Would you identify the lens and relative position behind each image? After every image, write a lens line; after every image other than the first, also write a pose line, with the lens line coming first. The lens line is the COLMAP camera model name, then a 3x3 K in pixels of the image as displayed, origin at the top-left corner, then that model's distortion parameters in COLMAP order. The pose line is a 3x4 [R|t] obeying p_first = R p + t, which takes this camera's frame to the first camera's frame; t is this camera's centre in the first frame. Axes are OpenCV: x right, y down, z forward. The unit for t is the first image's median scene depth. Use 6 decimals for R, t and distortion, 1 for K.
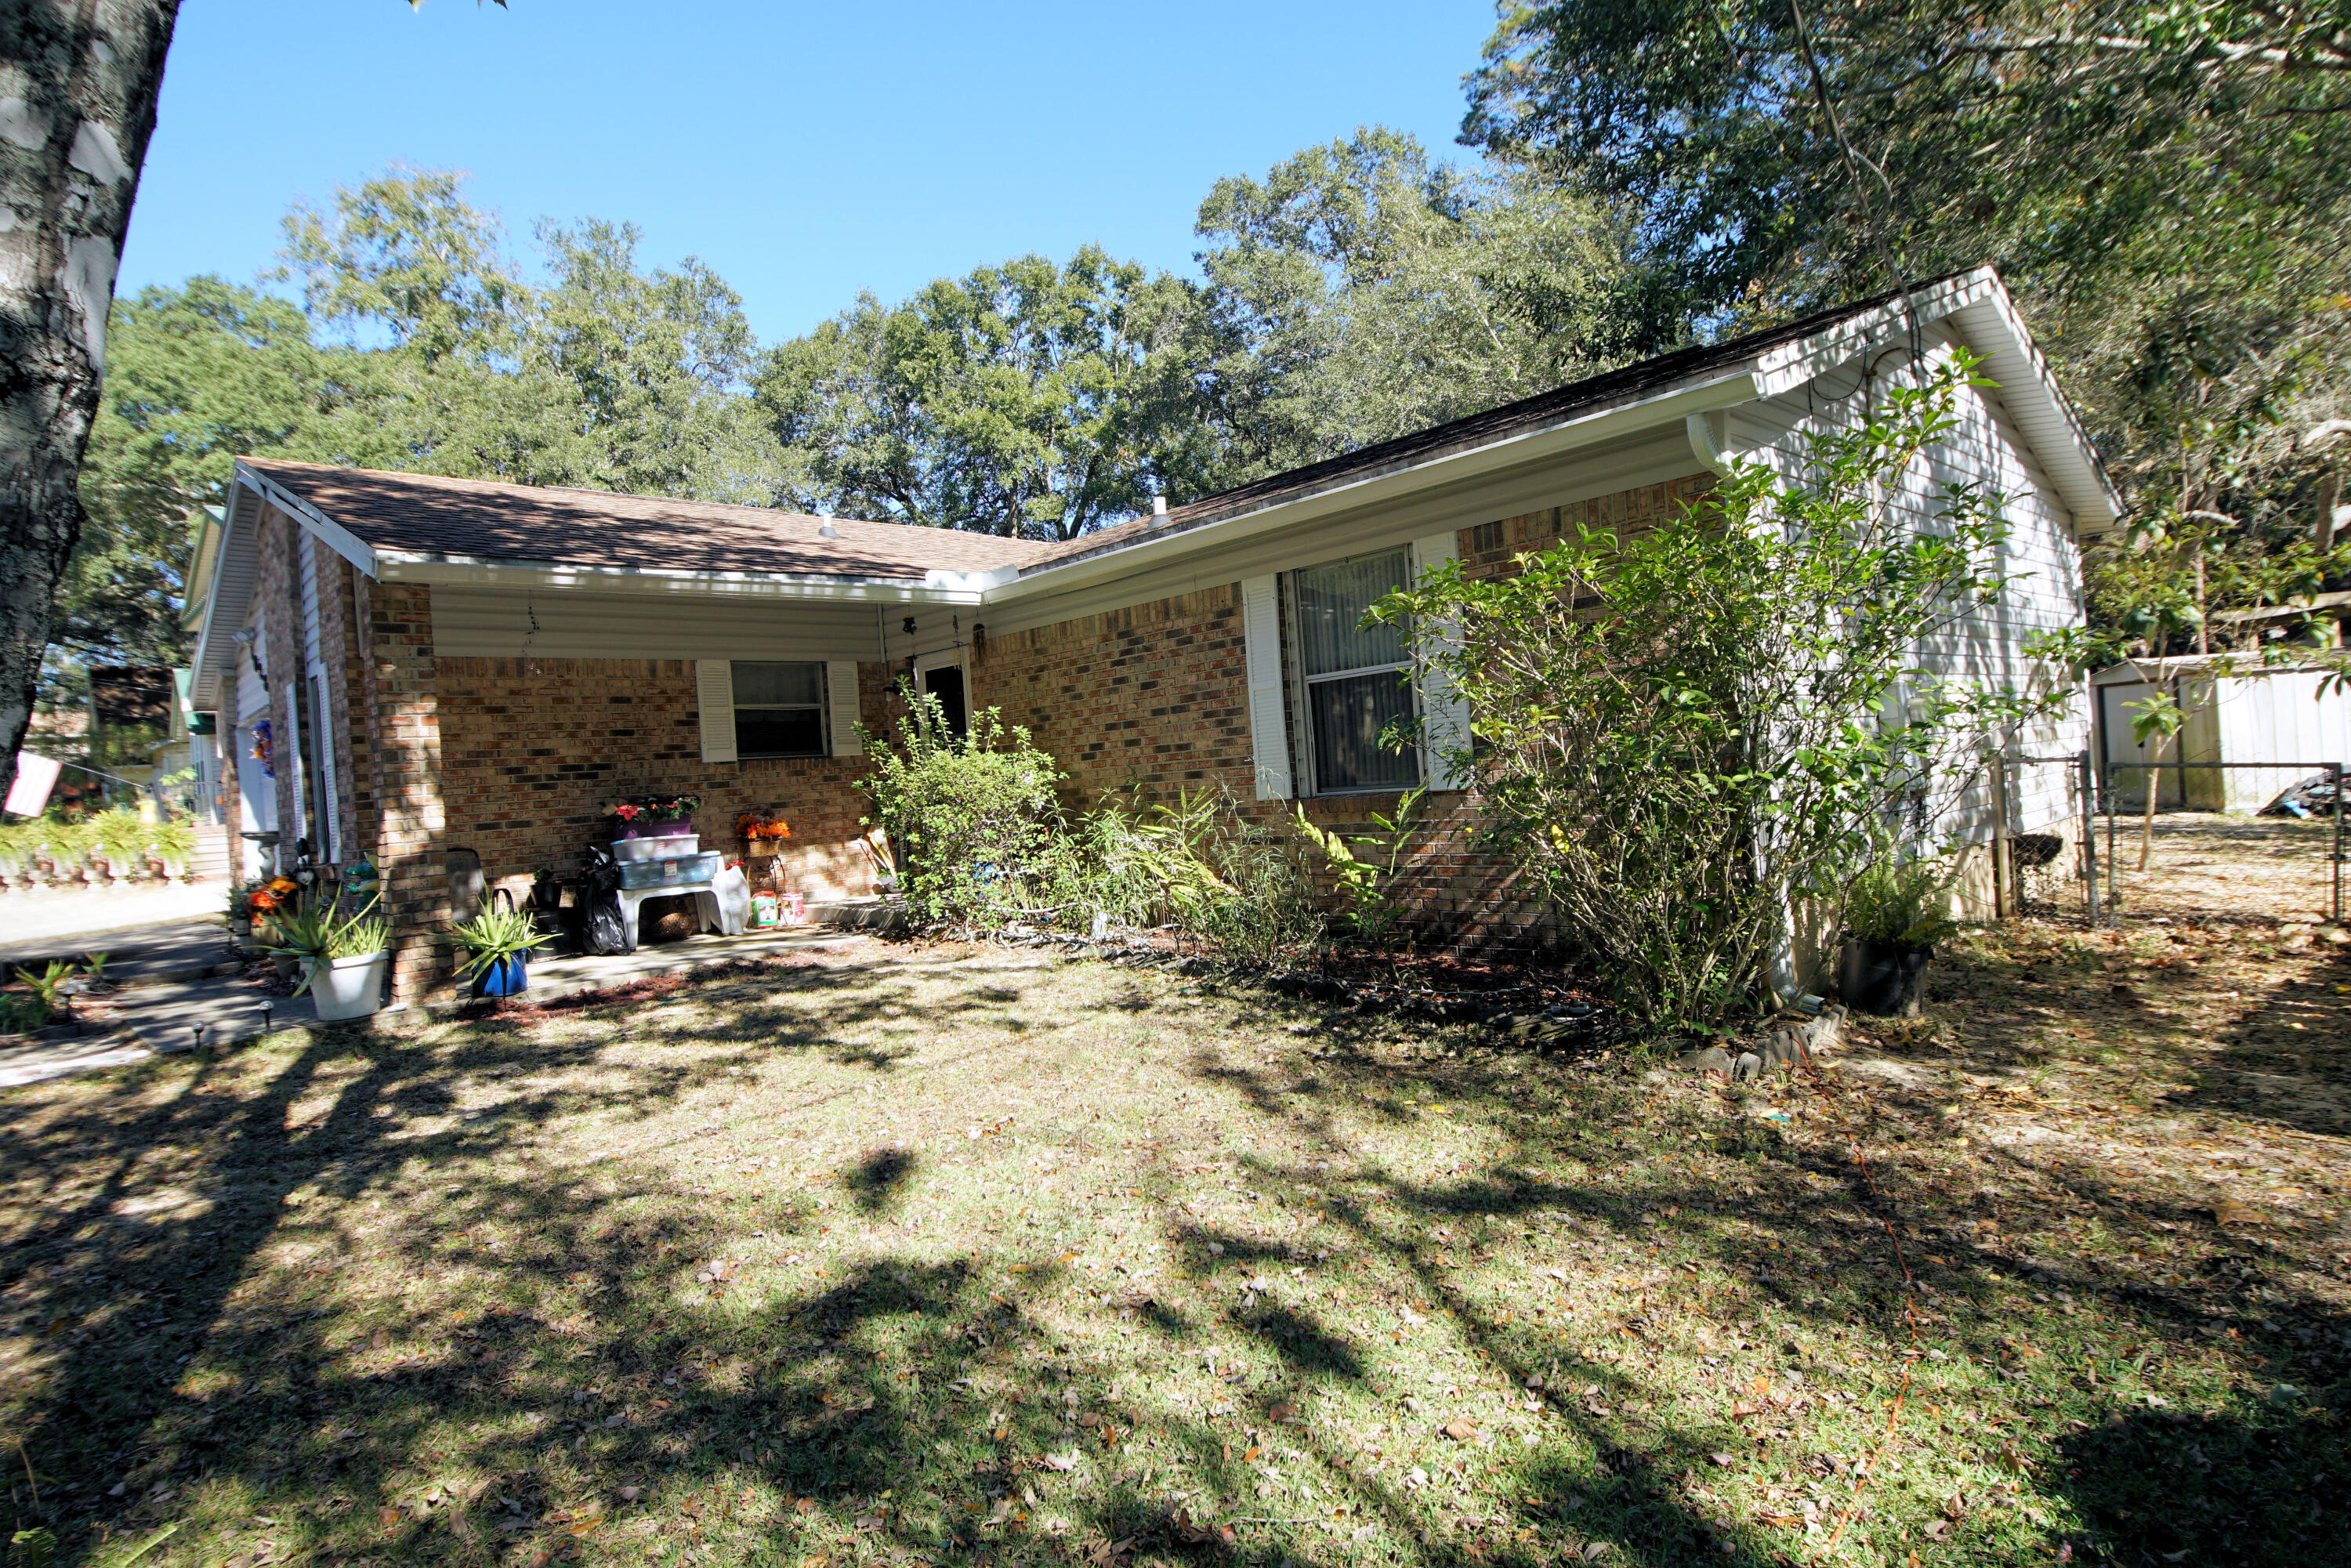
lens RADIAL K [[1266.3, 0, 1161.1], [0, 1266.3, 785.4], [0, 0, 1]] dist [0.028244, -0.027198]
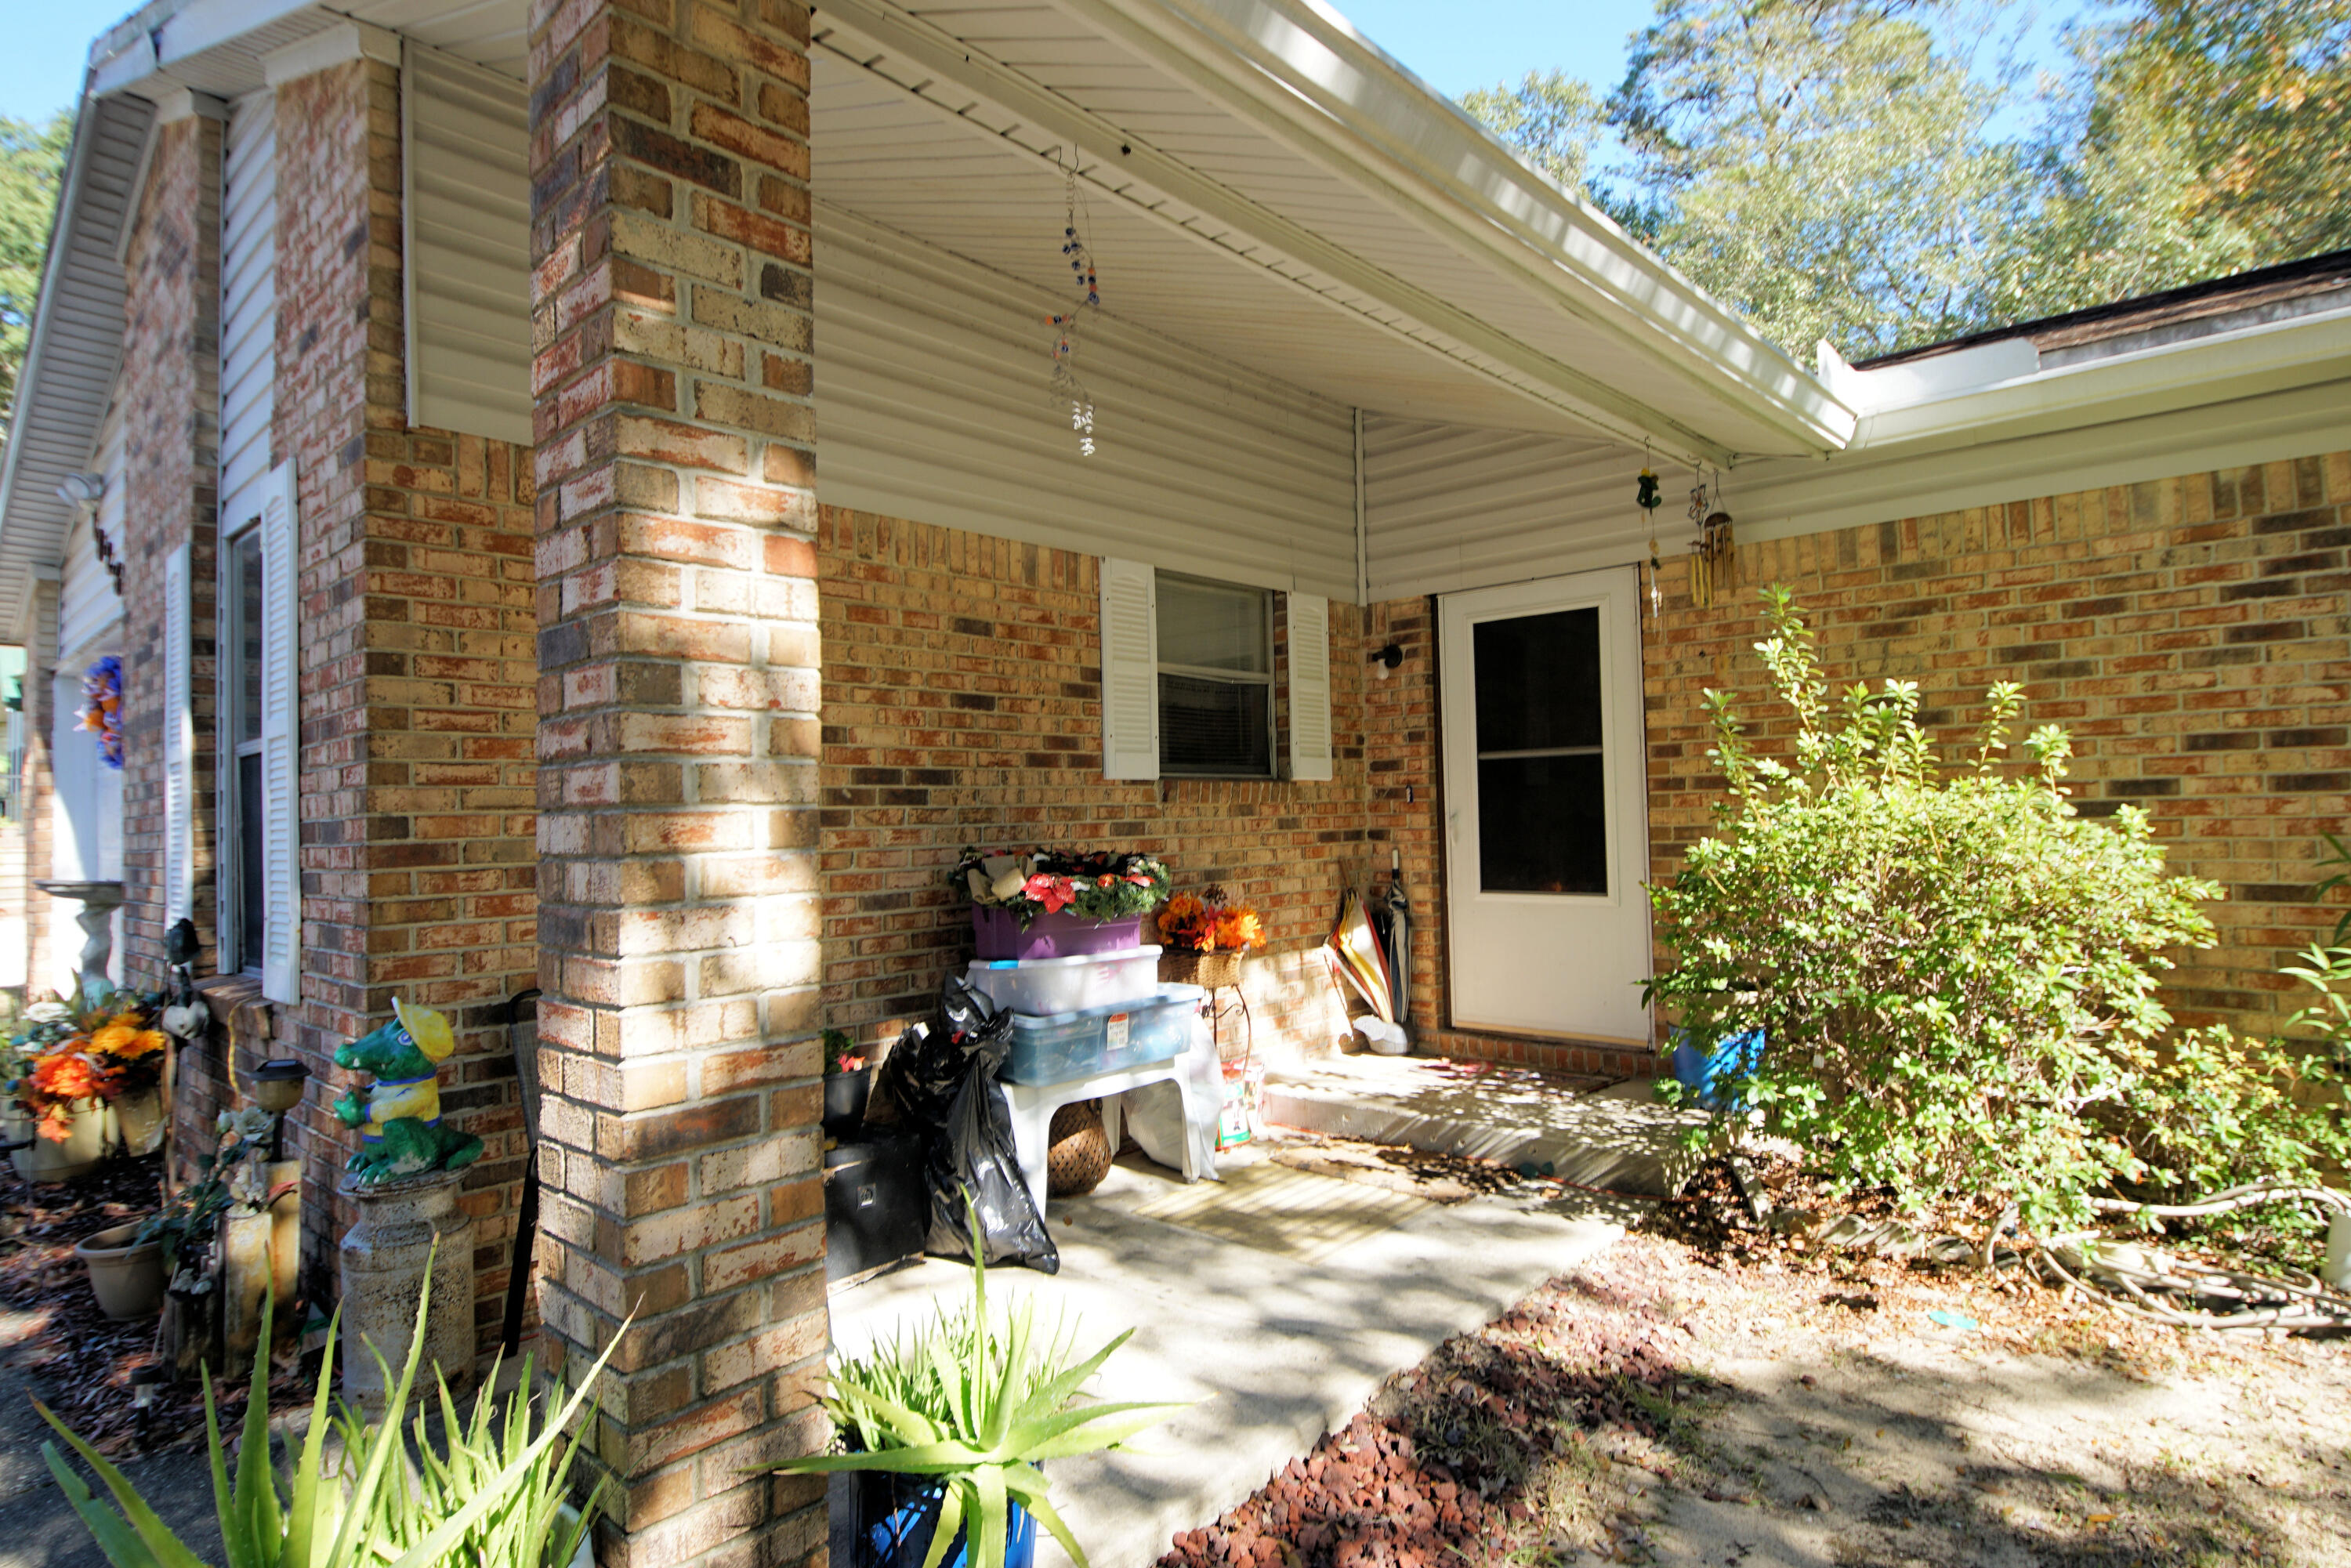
lens RADIAL K [[1266.3, 0, 1154.7], [0, 1266.3, 779.6], [0, 0, 1]] dist [0.028244, -0.027198]
pose [[0.996187, 0.049130, 0.072097, -0.390260], [-0.046276, 0.998098, -0.040729, -0.000095], [-0.073961, 0.037237, 0.996566, 0.562411]]
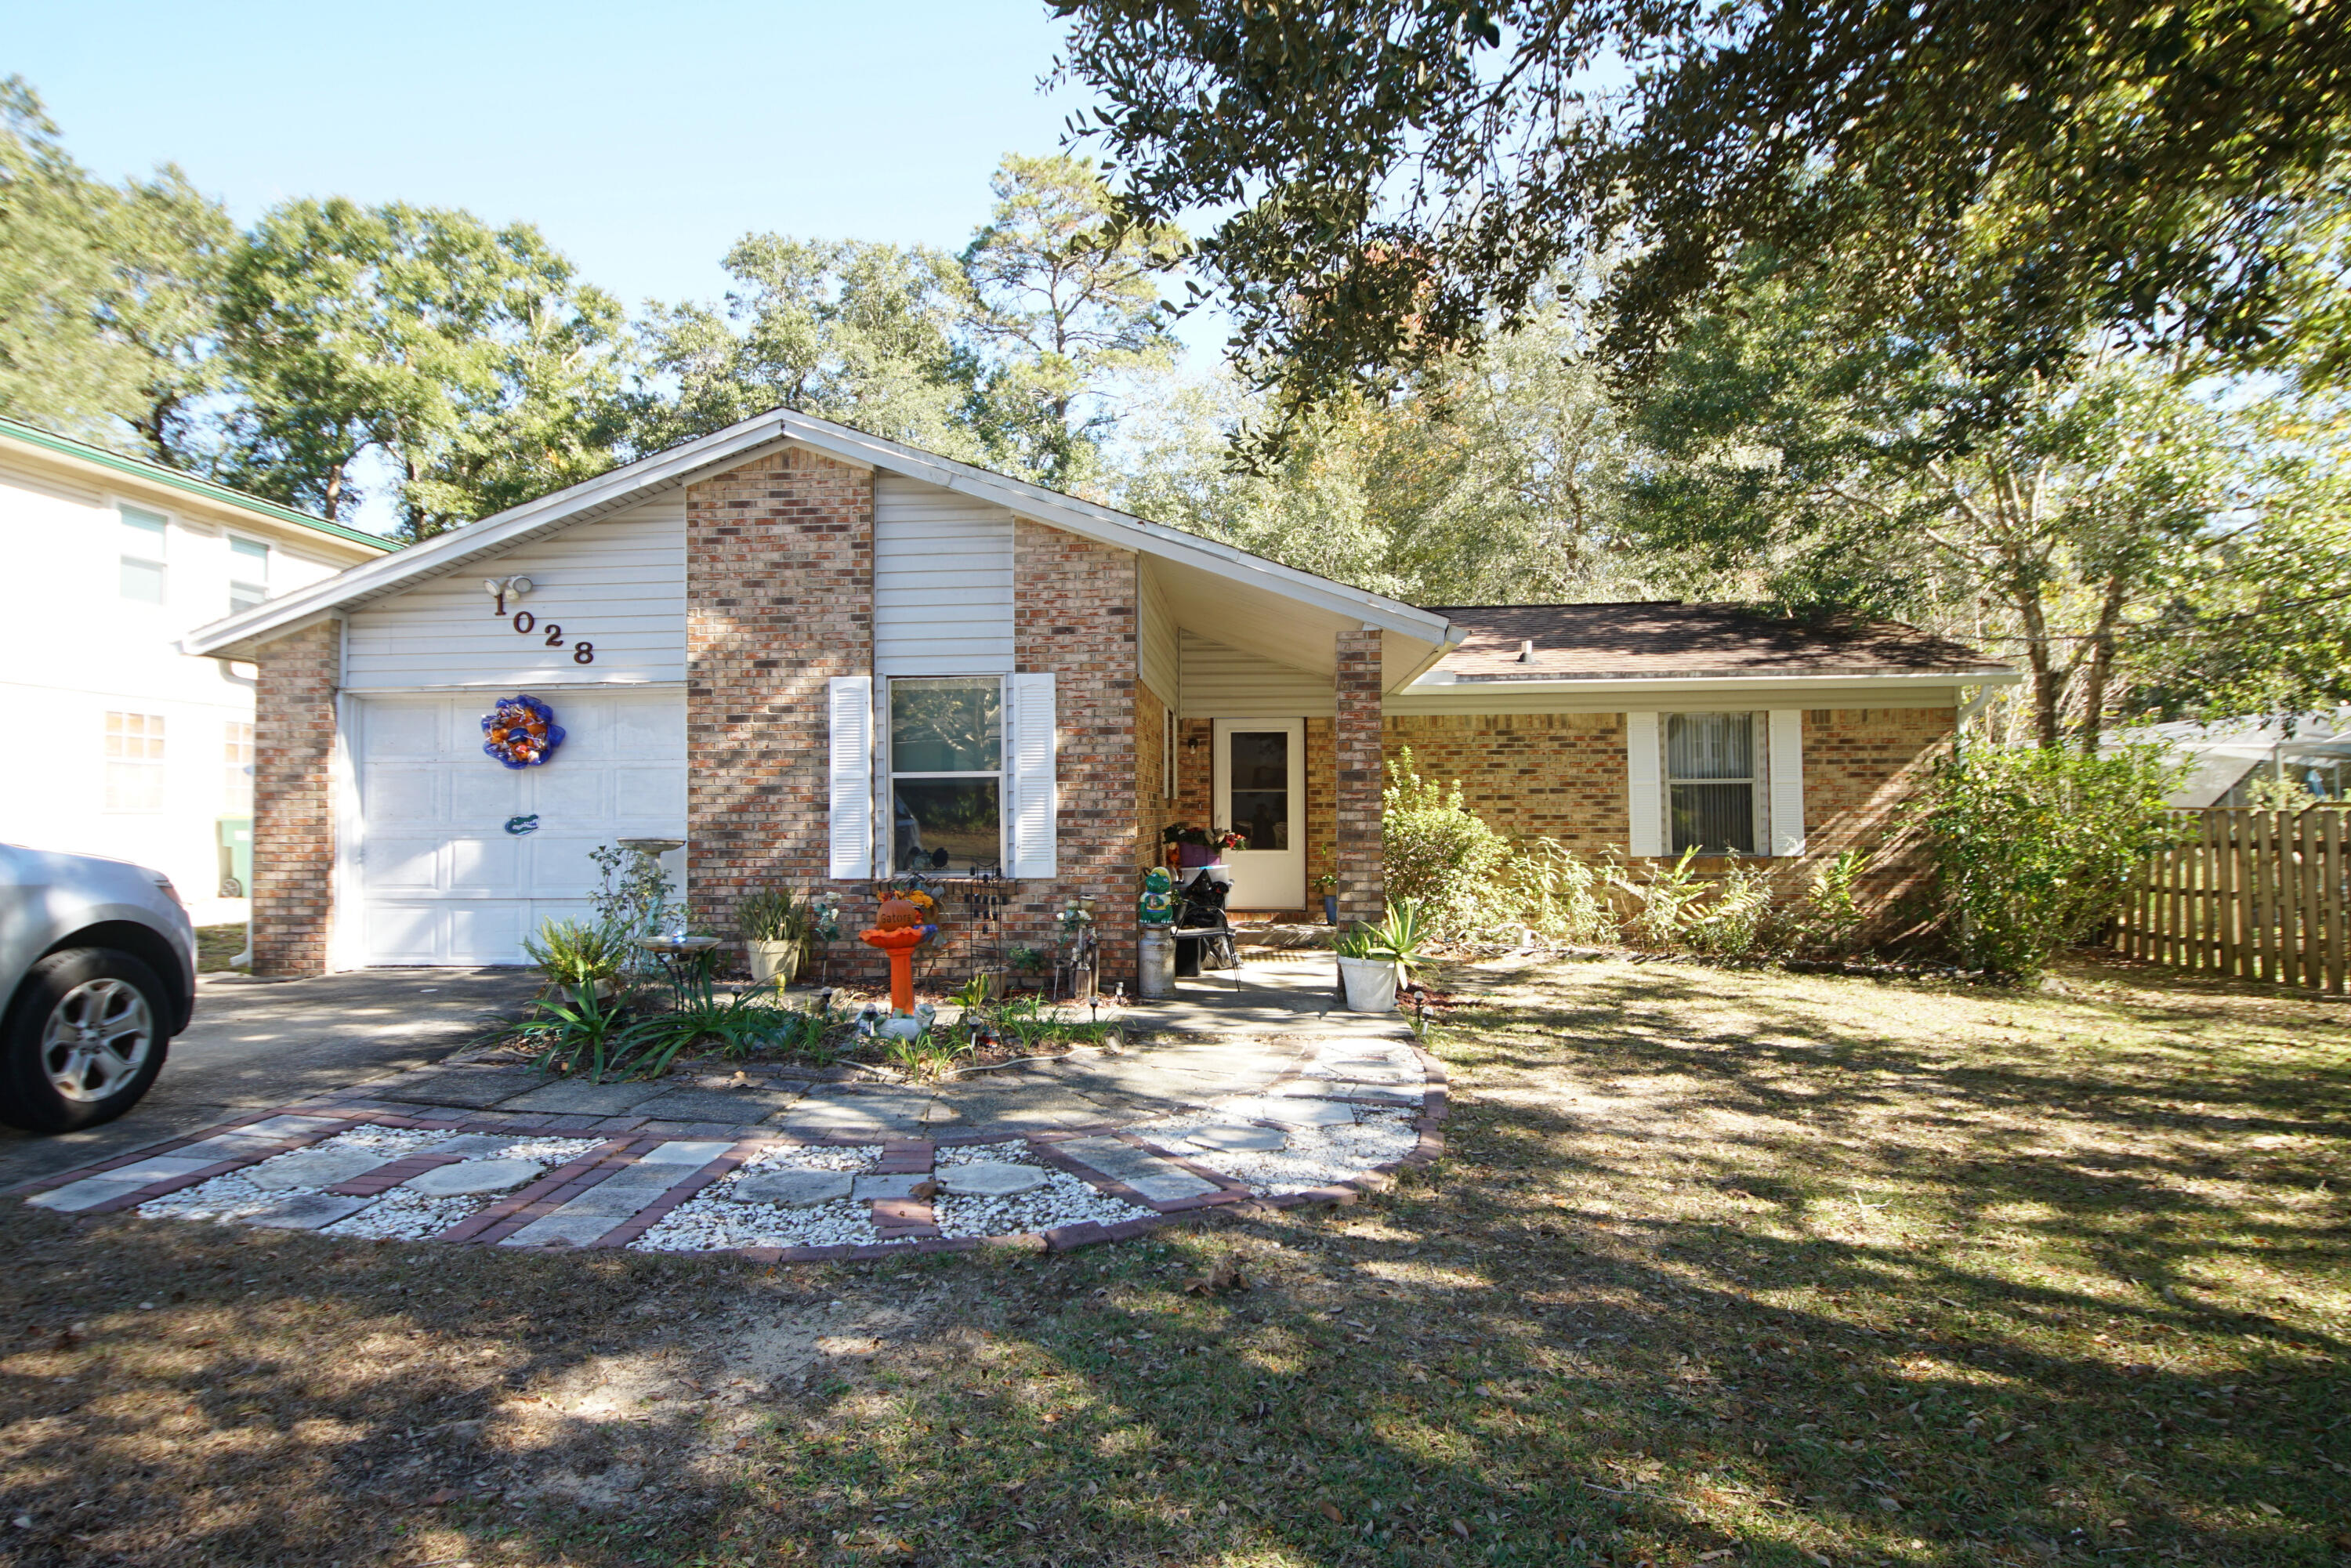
lens RADIAL K [[1266.3, 0, 1159.9], [0, 1266.3, 773.6], [0, 0, 1]] dist [0.028244, -0.027198]
pose [[0.737569, 0.088038, 0.669508, -1.138035], [-0.044866, 0.995663, -0.081500, 0.052027], [-0.673779, 0.030073, 0.738321, 0.202787]]
